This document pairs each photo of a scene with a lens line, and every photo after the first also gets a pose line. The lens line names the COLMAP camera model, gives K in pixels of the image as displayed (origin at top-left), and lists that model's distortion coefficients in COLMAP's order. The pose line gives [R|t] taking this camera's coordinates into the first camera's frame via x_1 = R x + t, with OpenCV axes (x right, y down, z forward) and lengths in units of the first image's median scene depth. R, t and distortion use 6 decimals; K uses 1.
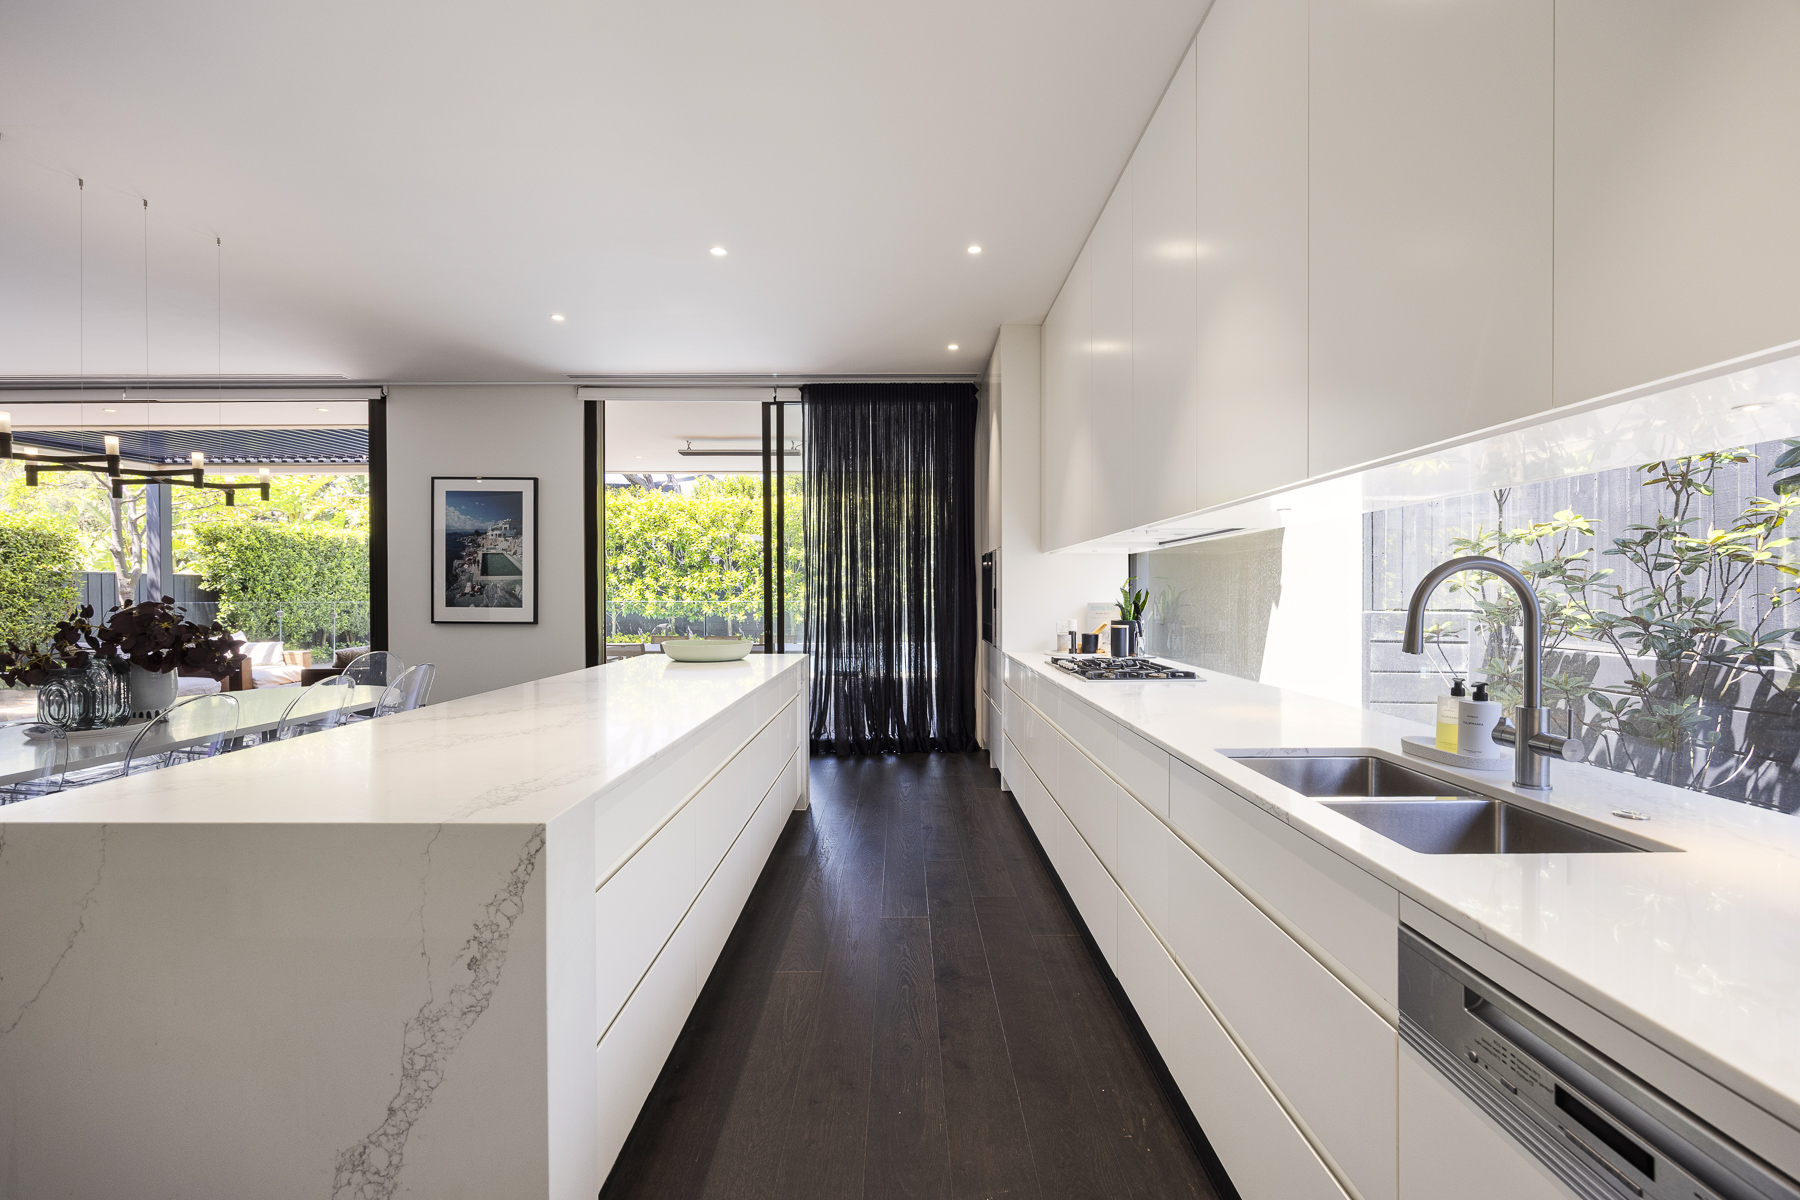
lens RADIAL K [[770.8, 0, 900.0], [0, 770.8, 600.0], [0, 0, 1]] dist [-0.001292, -0.000117]
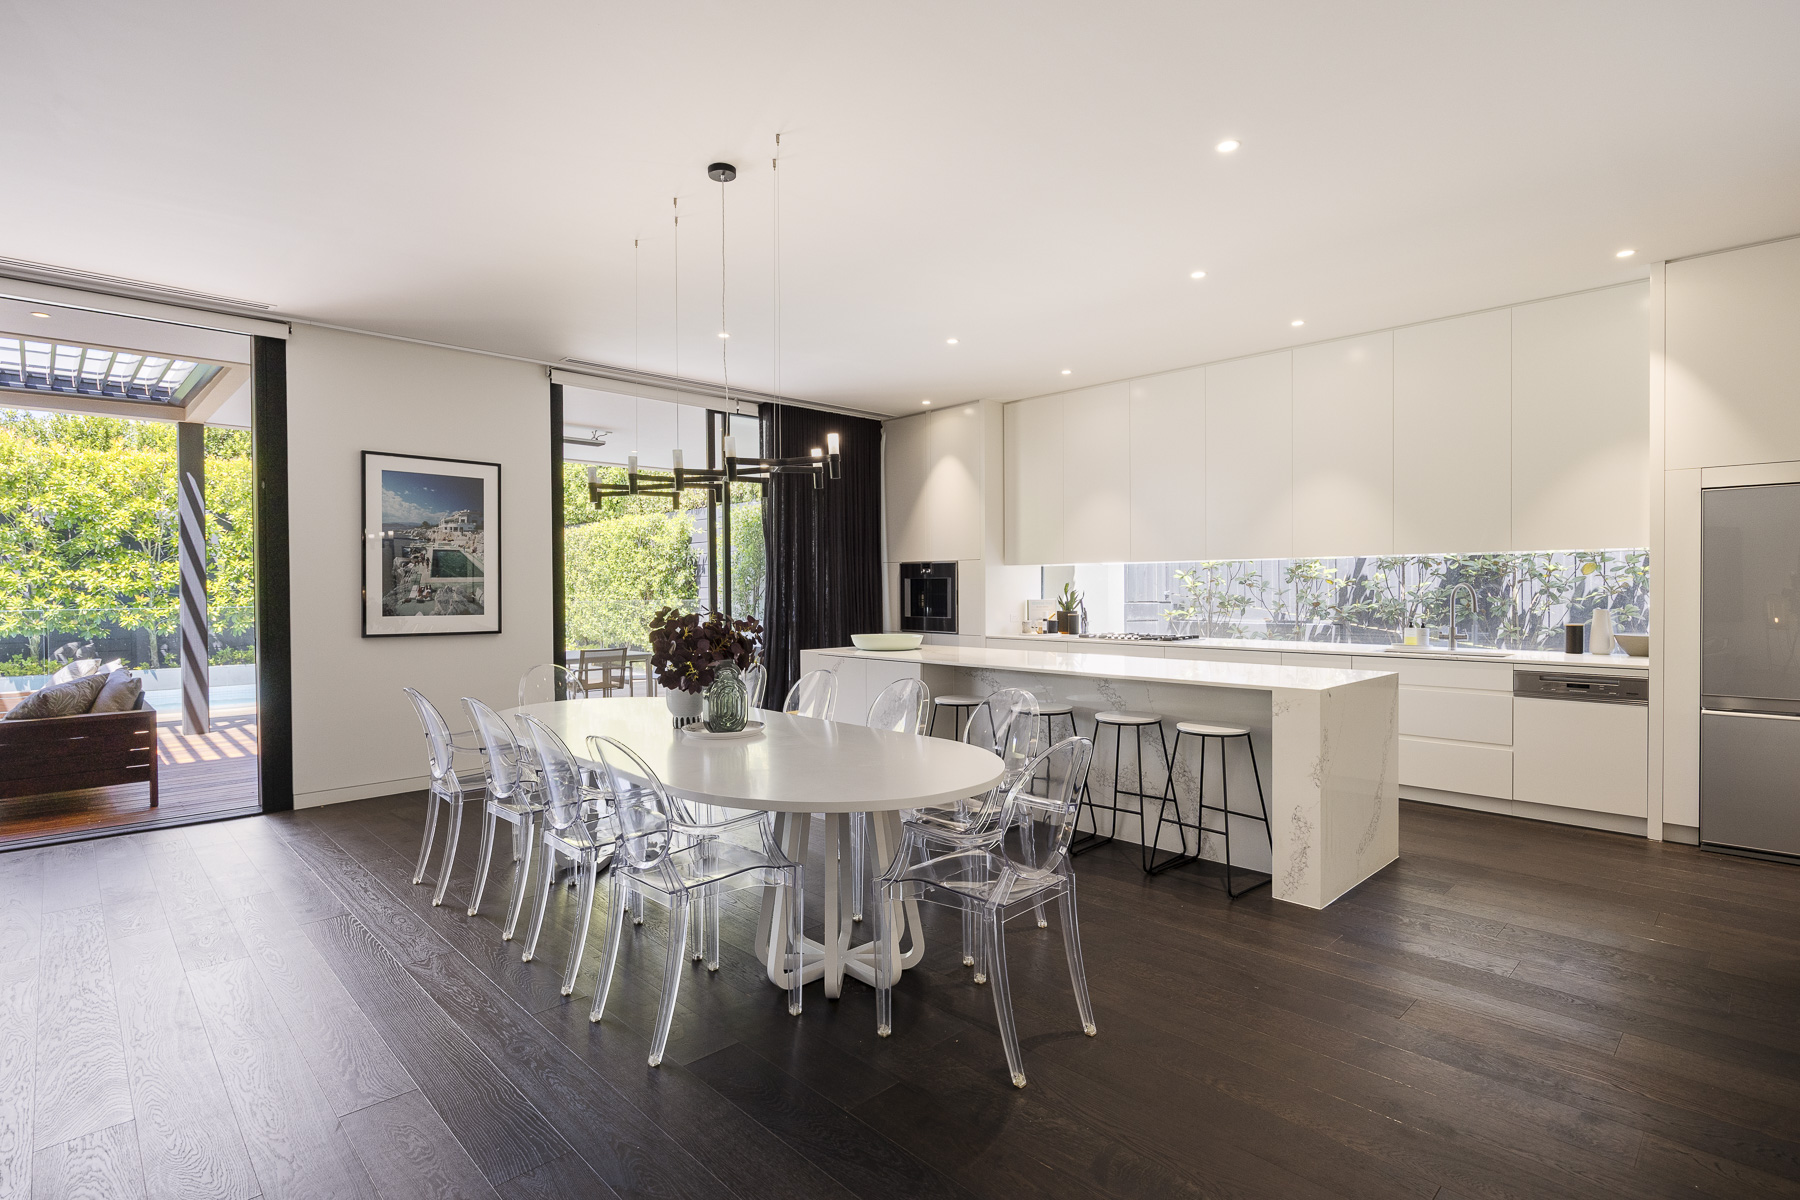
lens RADIAL K [[884.4, 0, 900.0], [0, 884.4, 600.0], [0, 0, 1]] dist [-0.002961, -0.001086]
pose [[0.712615, -0.013904, 0.701417, -0.848459], [0.011029, 0.999902, 0.008616, -0.009900], [-0.701468, 0.001596, 0.712699, -0.020169]]
